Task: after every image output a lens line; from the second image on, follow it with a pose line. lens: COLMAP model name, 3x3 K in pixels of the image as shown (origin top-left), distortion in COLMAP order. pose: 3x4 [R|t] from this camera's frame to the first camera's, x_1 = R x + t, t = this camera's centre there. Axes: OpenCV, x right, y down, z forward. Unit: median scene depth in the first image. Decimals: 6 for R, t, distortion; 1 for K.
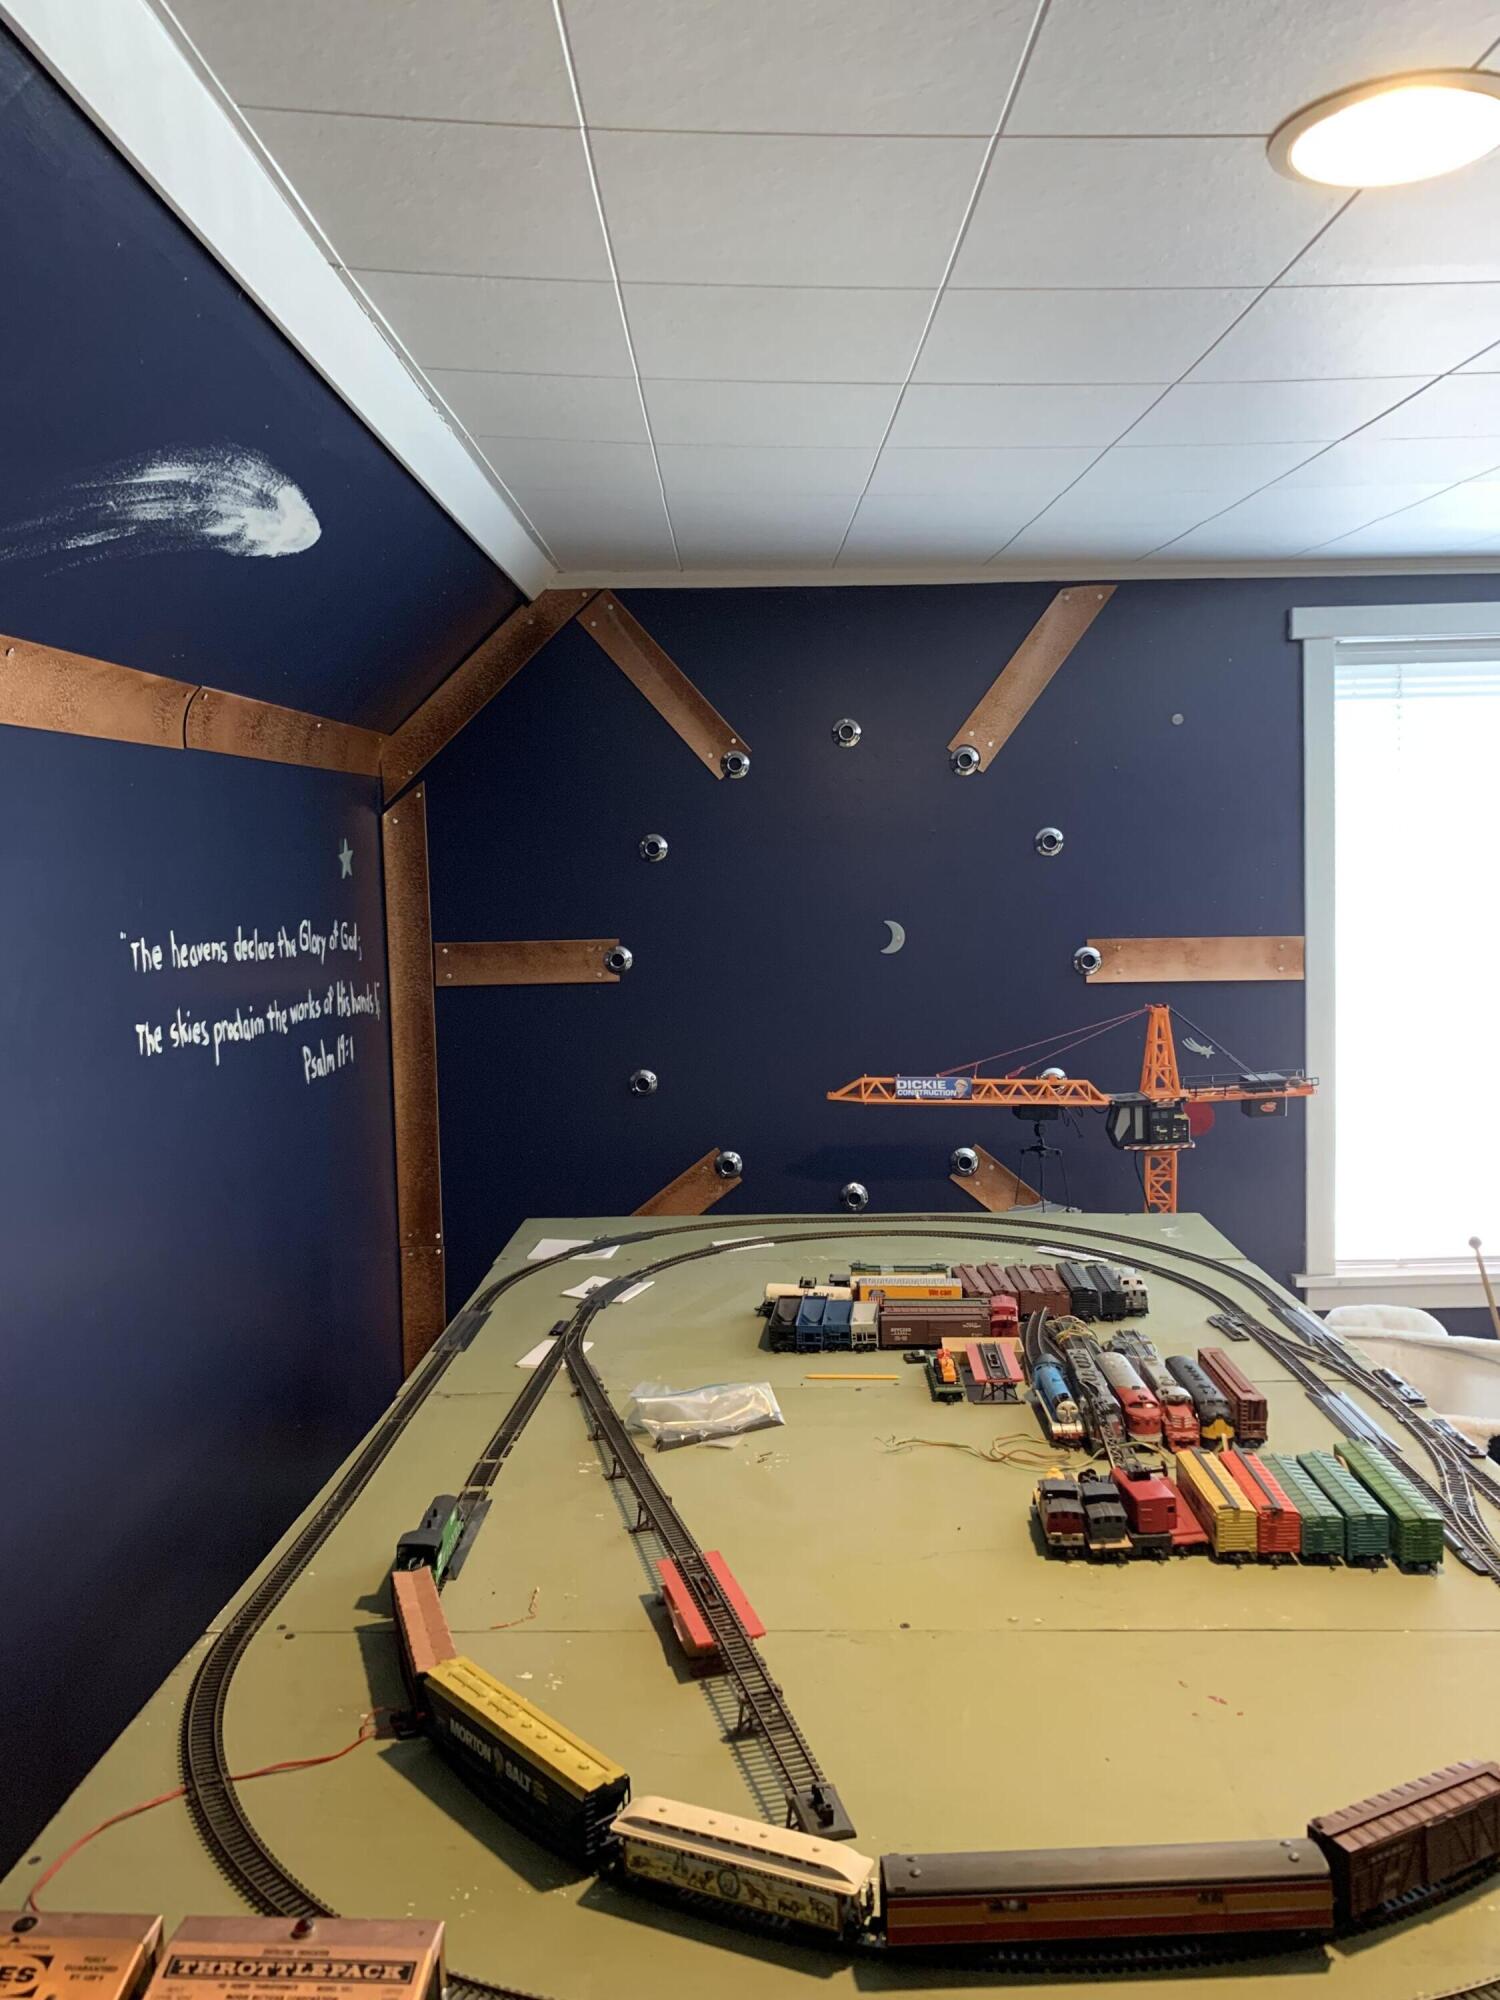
lens RADIAL K [[1522.6, 0, 750.0], [0, 1522.6, 1000.0], [0, 0, 1]] dist [0.105992, -0.309263]
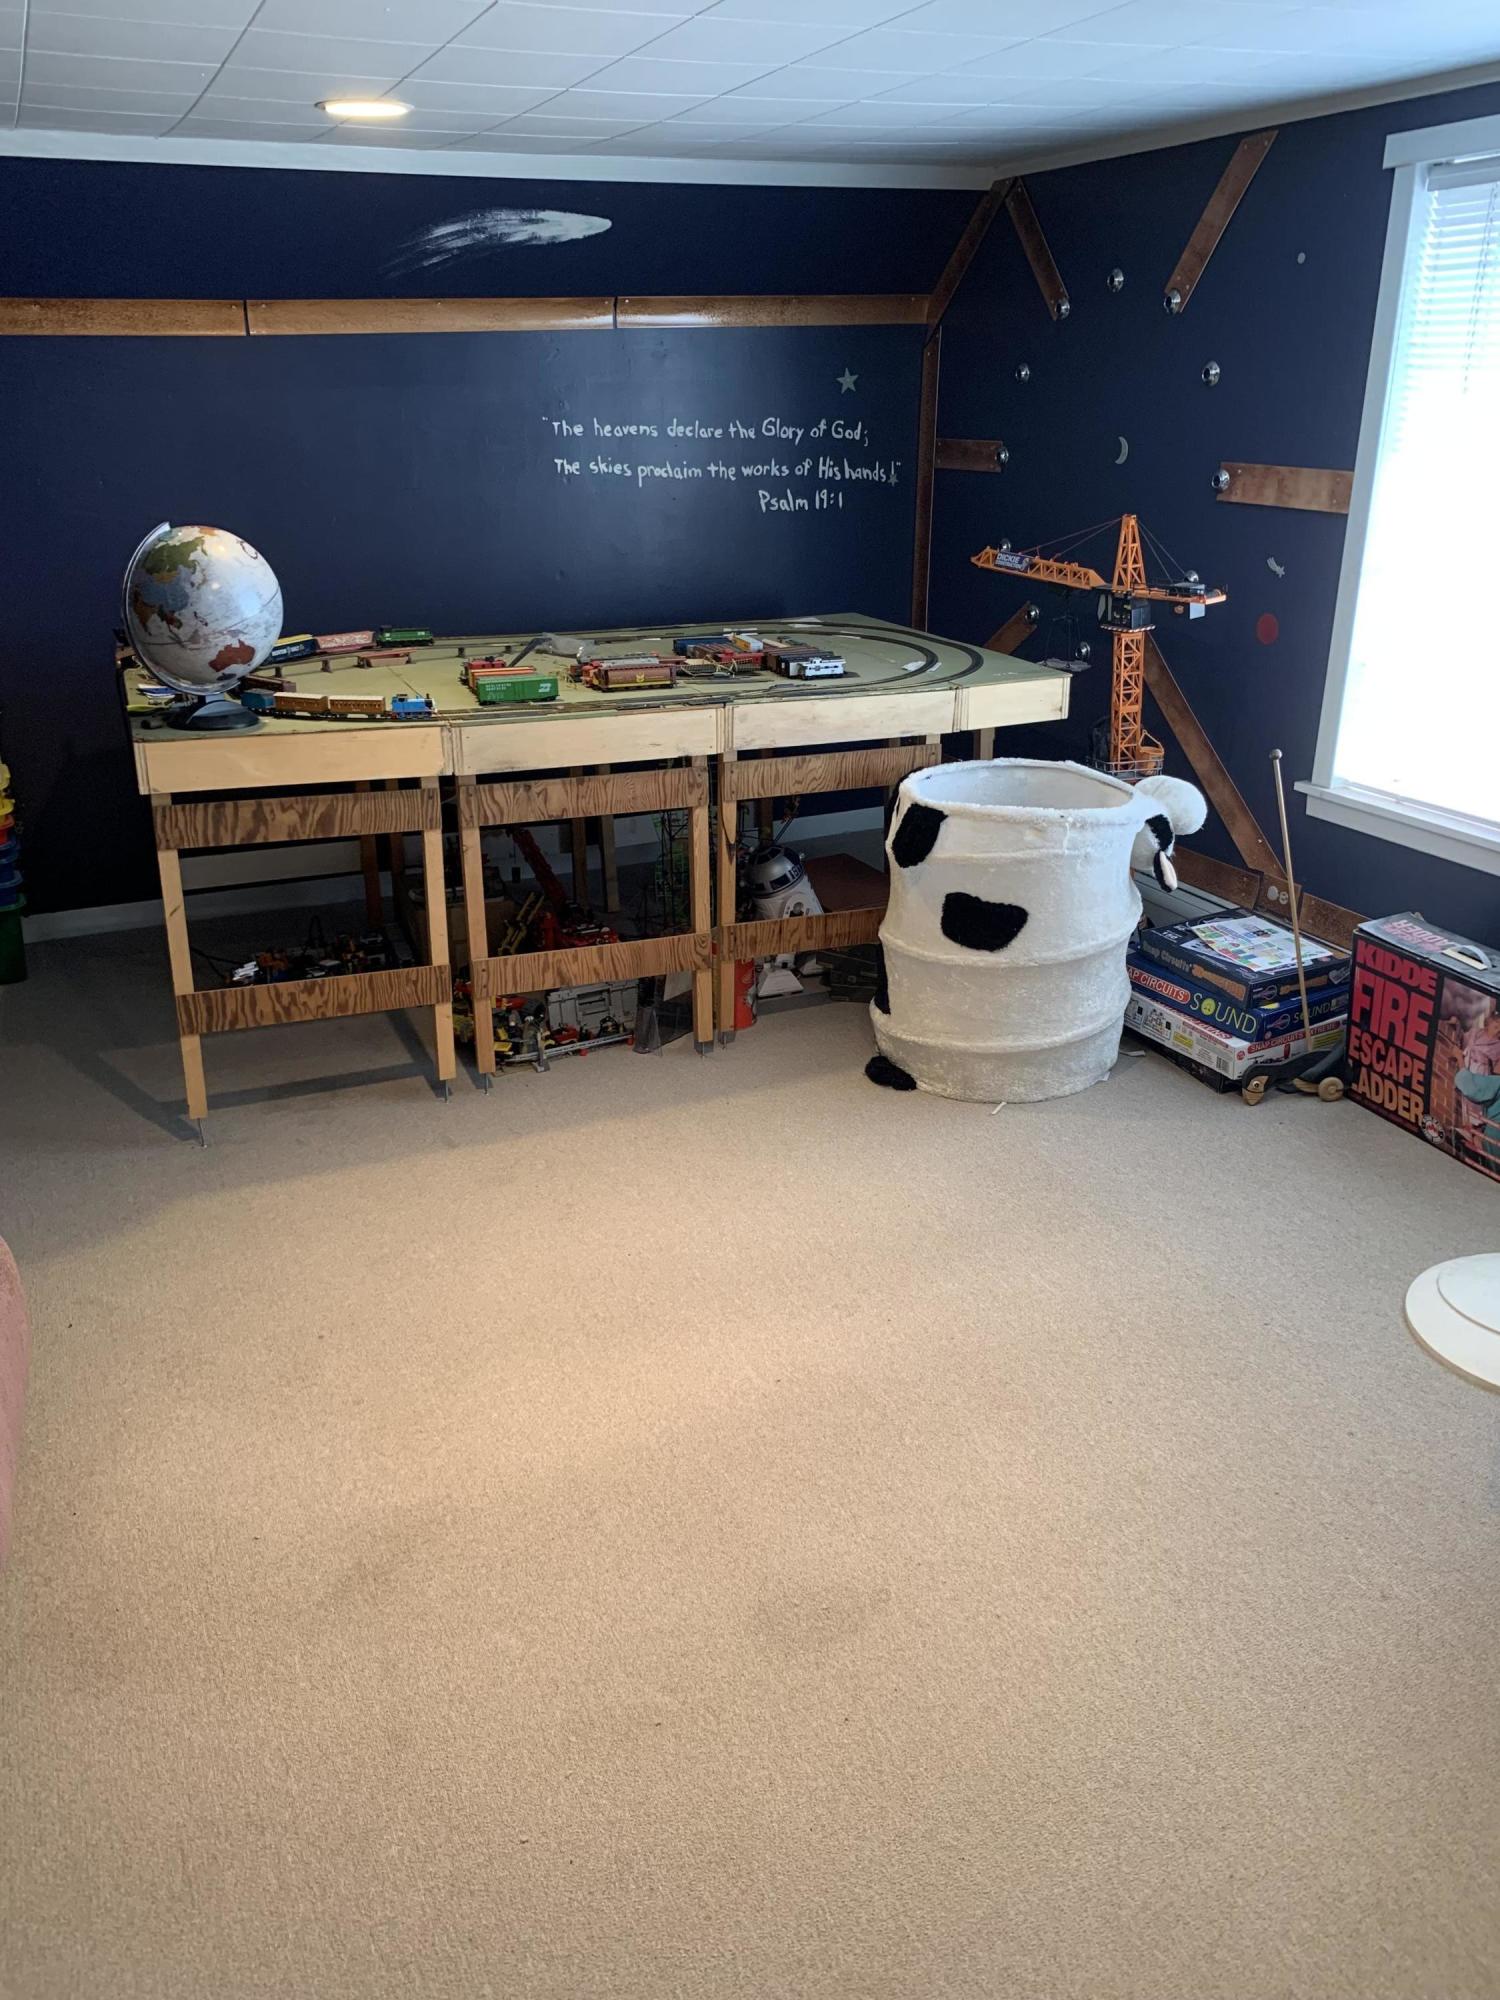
lens RADIAL K [[1551.8, 0, 750.6], [0, 1551.8, 941.5], [0, 0, 1]] dist [0.037871, -0.001643]
pose [[0.430712, 0.323792, -0.842405, 1.347003], [-0.083391, 0.943709, 0.320093, -0.051628], [0.898629, -0.067619, 0.433468, 0.128929]]
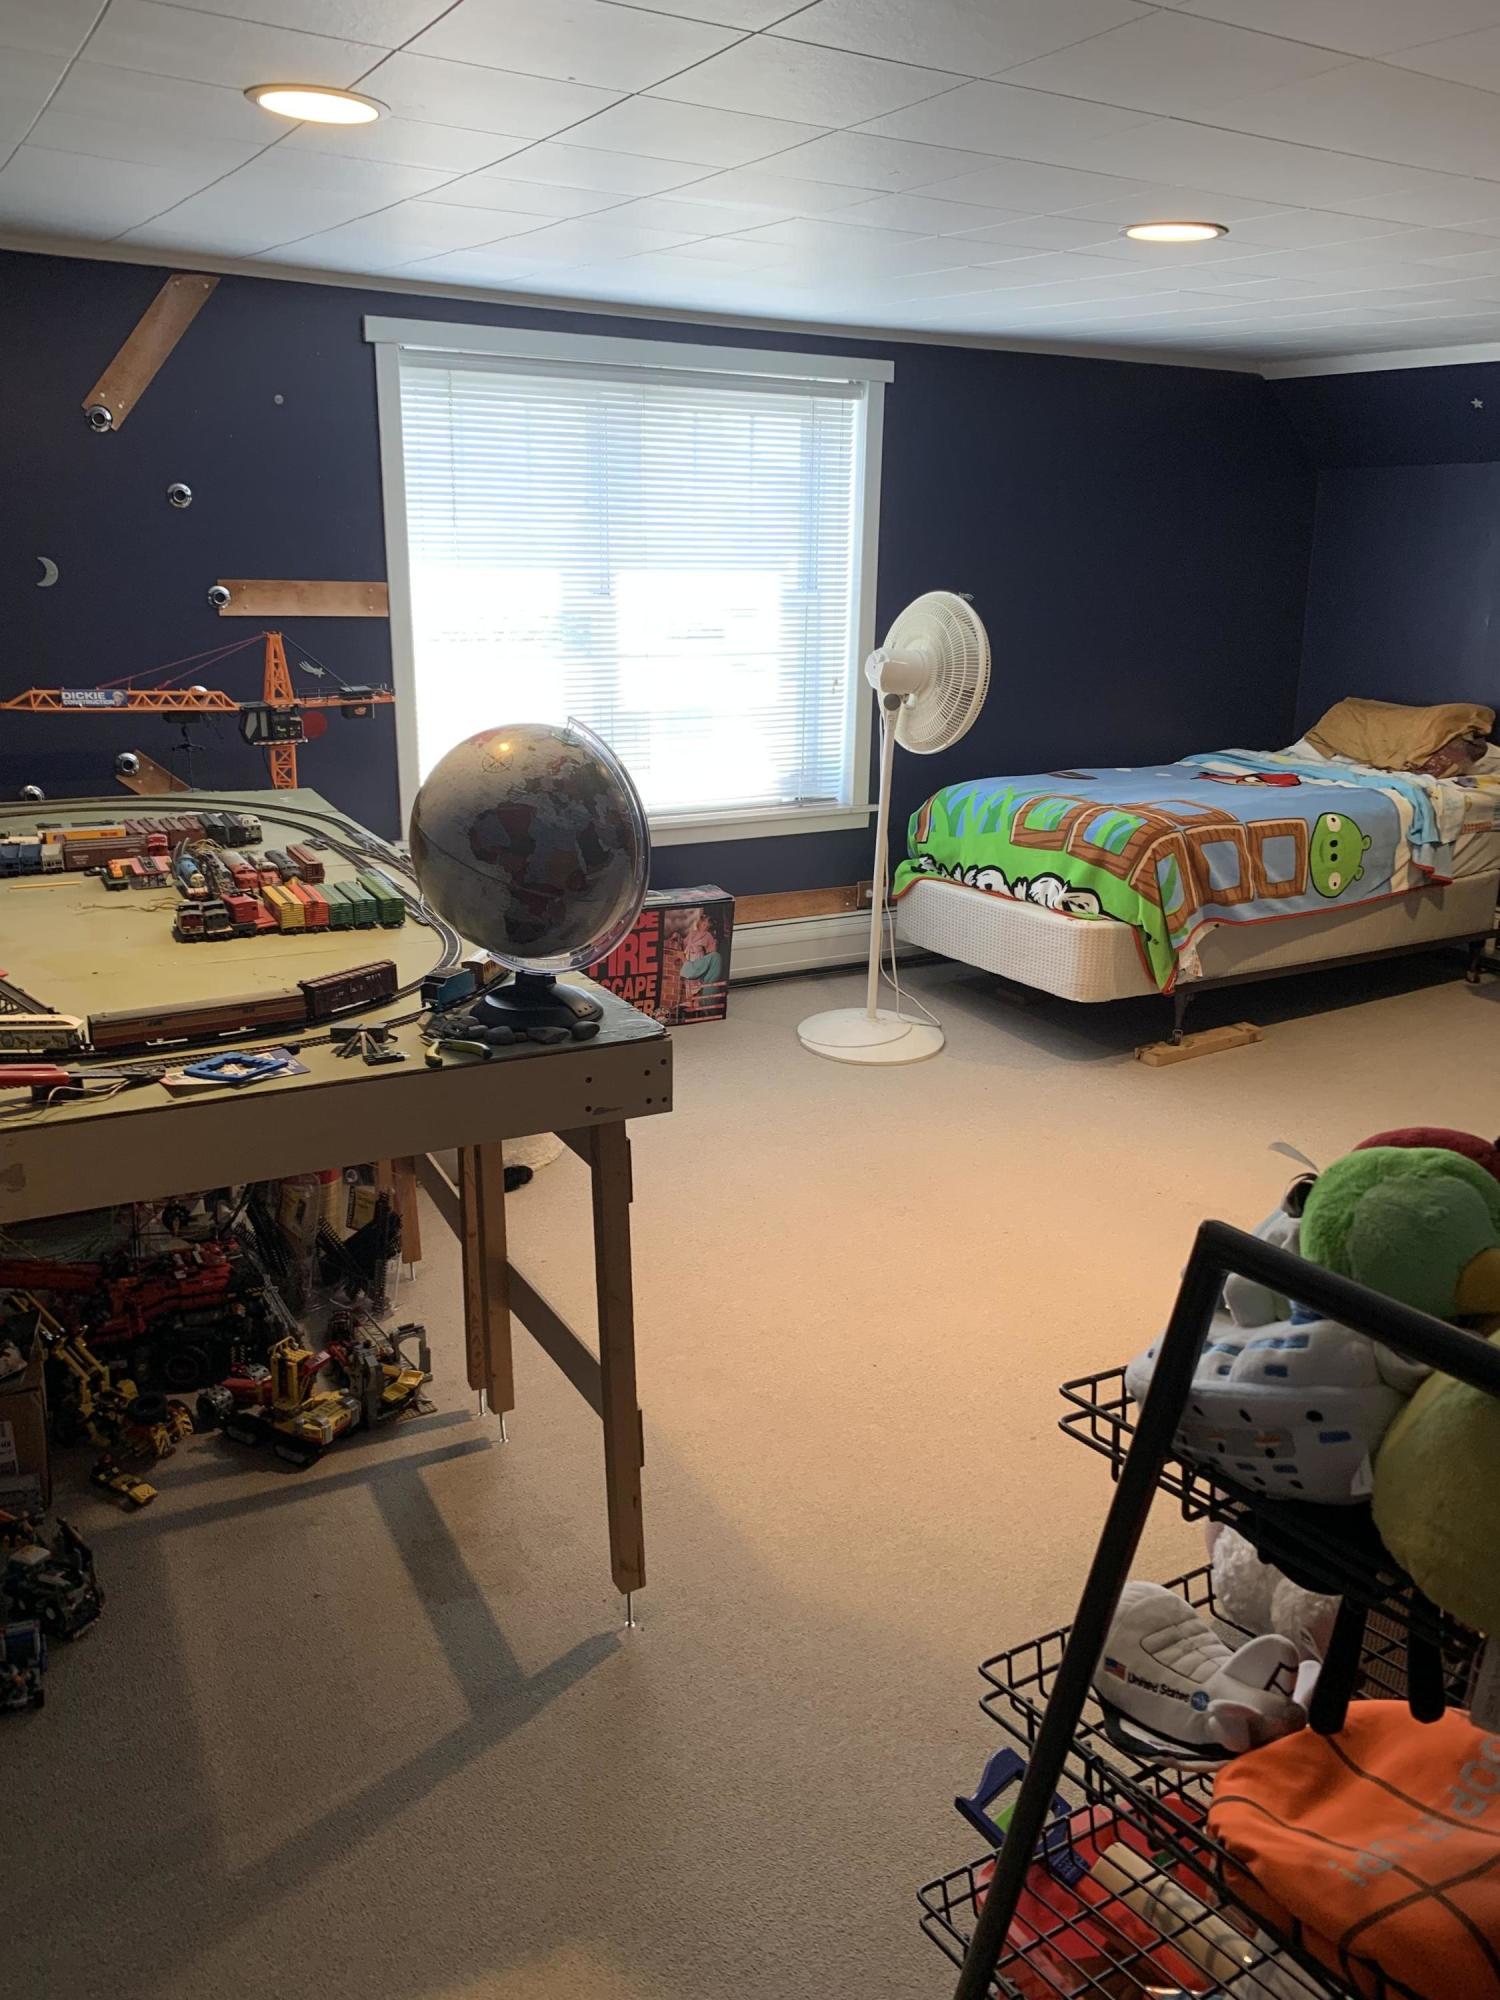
lens RADIAL K [[1498.7, 0, 750.0], [0, 1498.7, 1000.0], [0, 0, 1]] dist [-0.004237, 0.001175]
pose [[0.867095, -0.103839, 0.487201, -0.036446], [-0.006468, 0.975604, 0.219445, 0.026278], [-0.498102, -0.193430, 0.845269, -0.346336]]
